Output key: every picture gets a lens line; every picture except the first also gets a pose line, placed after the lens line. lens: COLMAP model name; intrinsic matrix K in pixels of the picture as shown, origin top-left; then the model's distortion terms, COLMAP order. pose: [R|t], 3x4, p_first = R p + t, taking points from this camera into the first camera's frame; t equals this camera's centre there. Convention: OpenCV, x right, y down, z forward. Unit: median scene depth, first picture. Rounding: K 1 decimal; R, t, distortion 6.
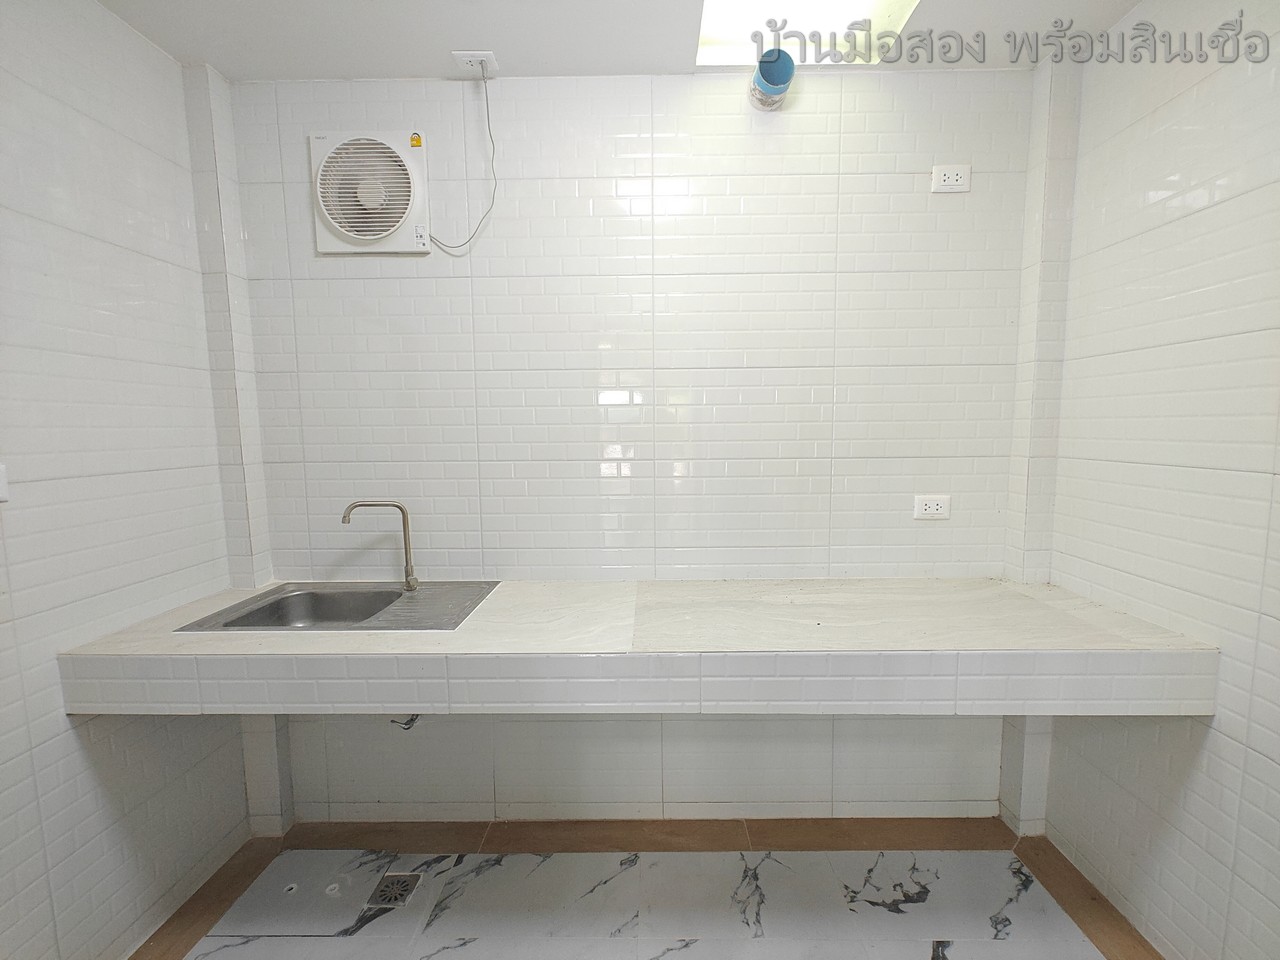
lens RADIAL K [[531.1, 0, 640.1], [0, 531.1, 478.7], [0, 0, 1]] dist [-0.002835, 0.001375]
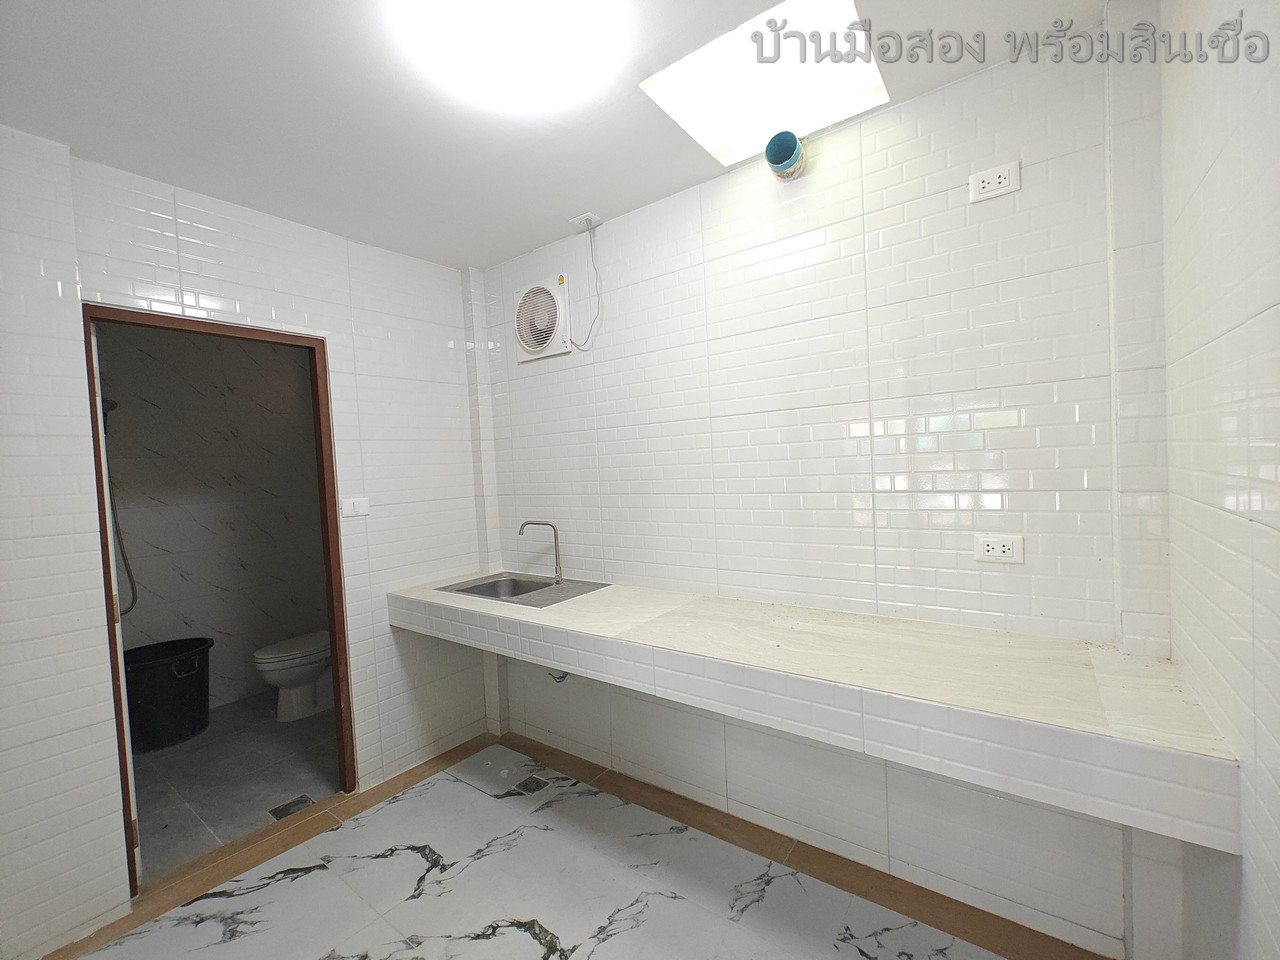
lens RADIAL K [[531.1, 0, 647.5], [0, 531.1, 479.3], [0, 0, 1]] dist [-0.002835, 0.001375]
pose [[0.815270, -0.013894, -0.578914, 0.628541], [-0.014596, 0.998901, -0.044528, -0.013640], [0.578897, 0.044752, 0.814172, -0.051018]]
